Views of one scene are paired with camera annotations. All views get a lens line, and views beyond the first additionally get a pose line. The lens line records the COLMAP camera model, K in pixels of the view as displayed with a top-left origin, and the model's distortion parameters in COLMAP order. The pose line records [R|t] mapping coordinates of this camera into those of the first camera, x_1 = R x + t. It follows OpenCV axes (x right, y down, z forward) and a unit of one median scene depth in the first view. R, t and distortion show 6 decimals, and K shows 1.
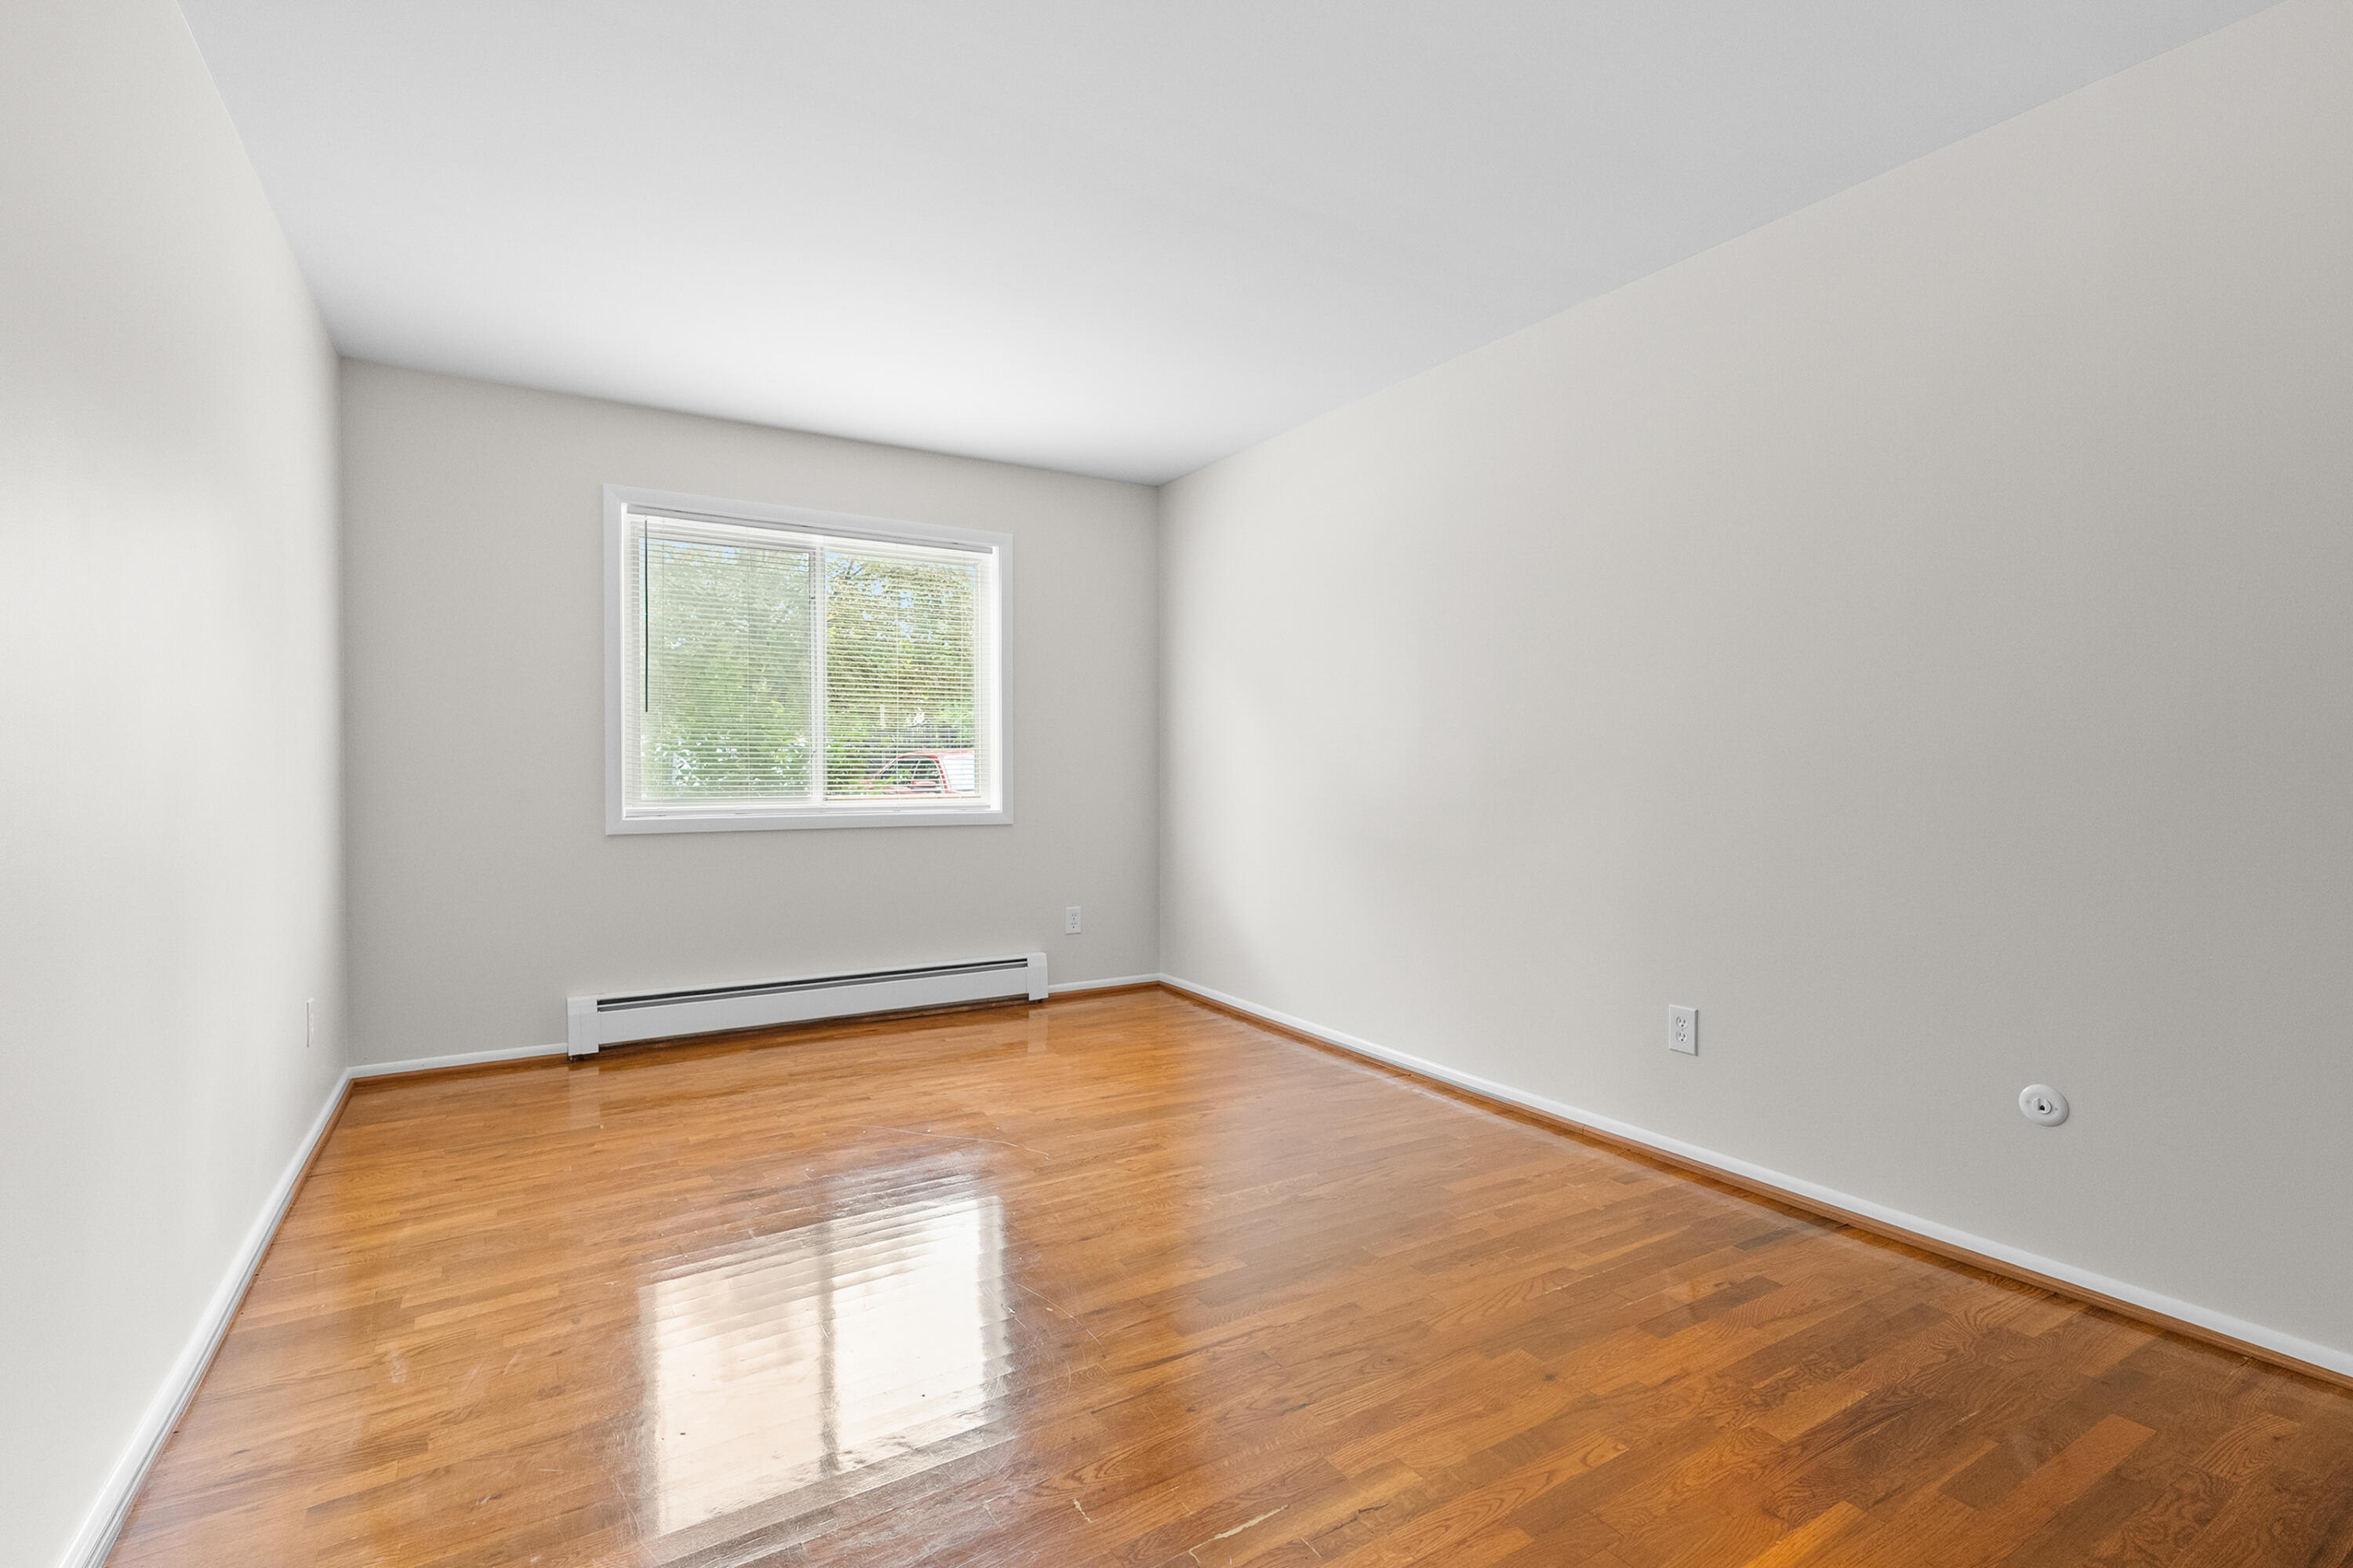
lens RADIAL K [[1079.7, 0, 1181.2], [0, 1079.7, 778.0], [0, 0, 1]] dist [-0.004466, 0.000834]
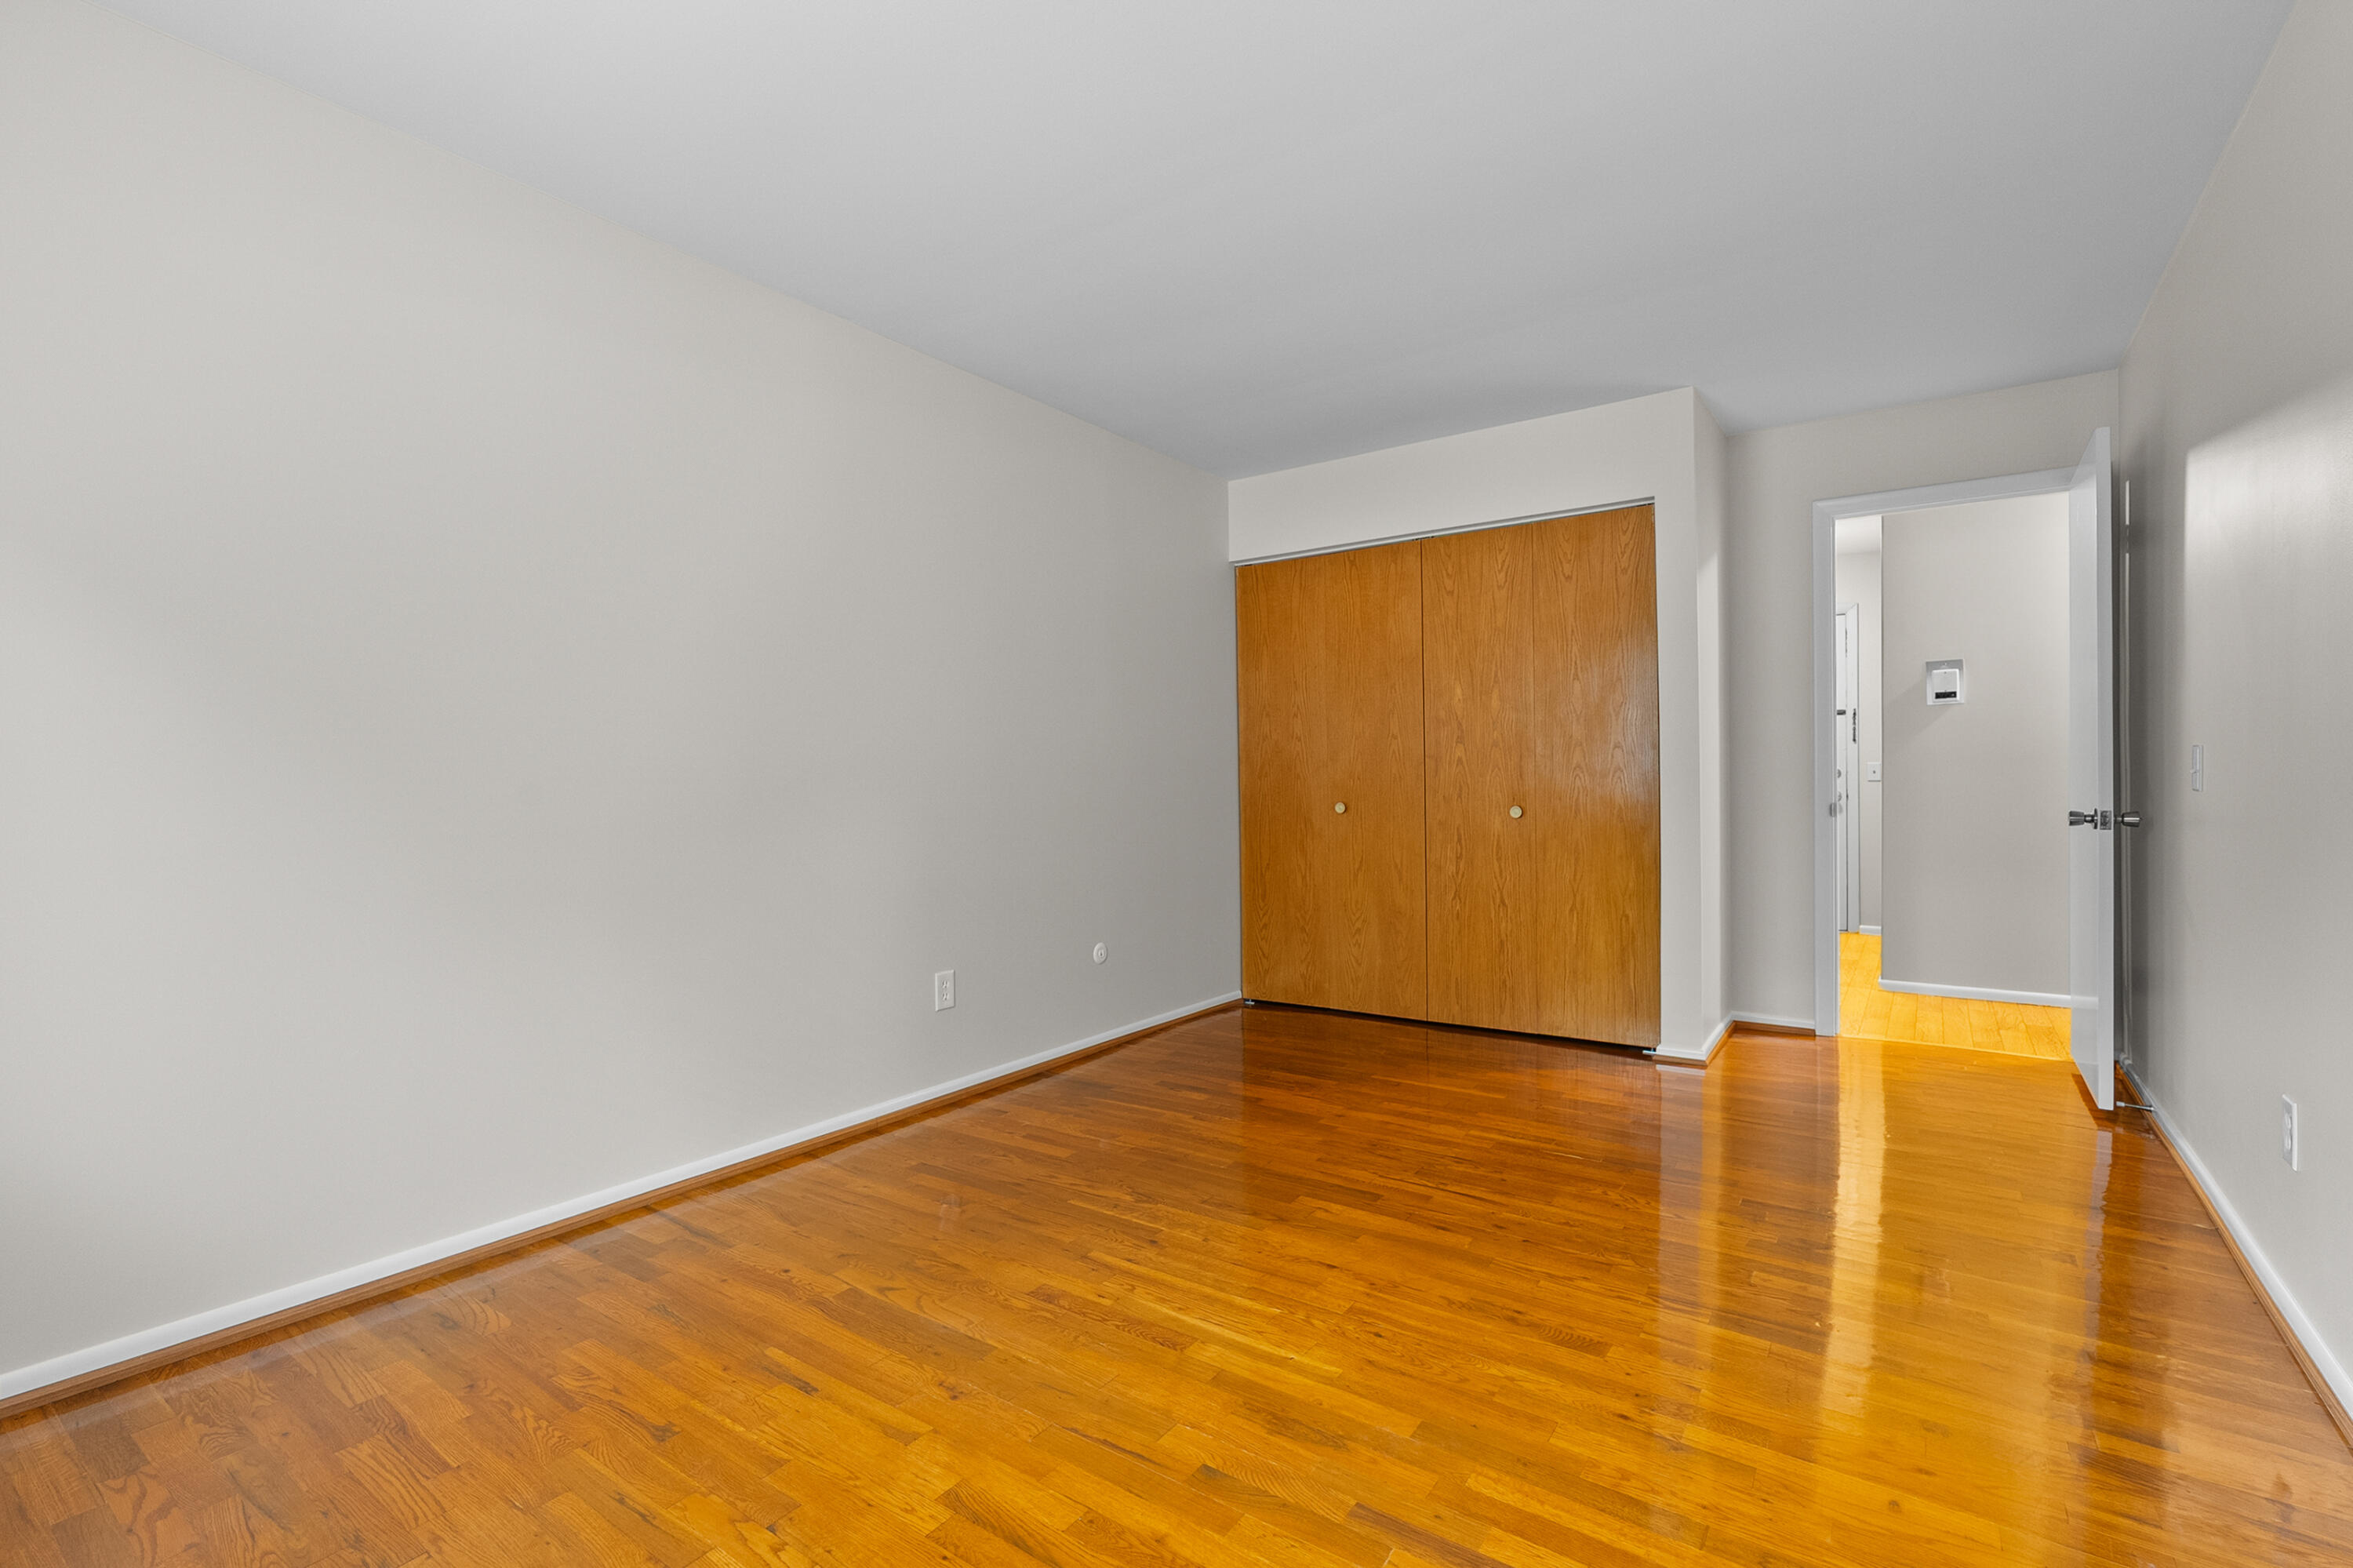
lens RADIAL K [[1079.7, 0, 1168.8], [0, 1079.7, 780.3], [0, 0, 1]] dist [-0.004466, 0.000834]
pose [[-0.390652, 0.000622, 0.920538, -0.819637], [0.018720, 0.999798, 0.007269, -0.005544], [-0.920348, 0.020072, -0.390584, 1.356247]]
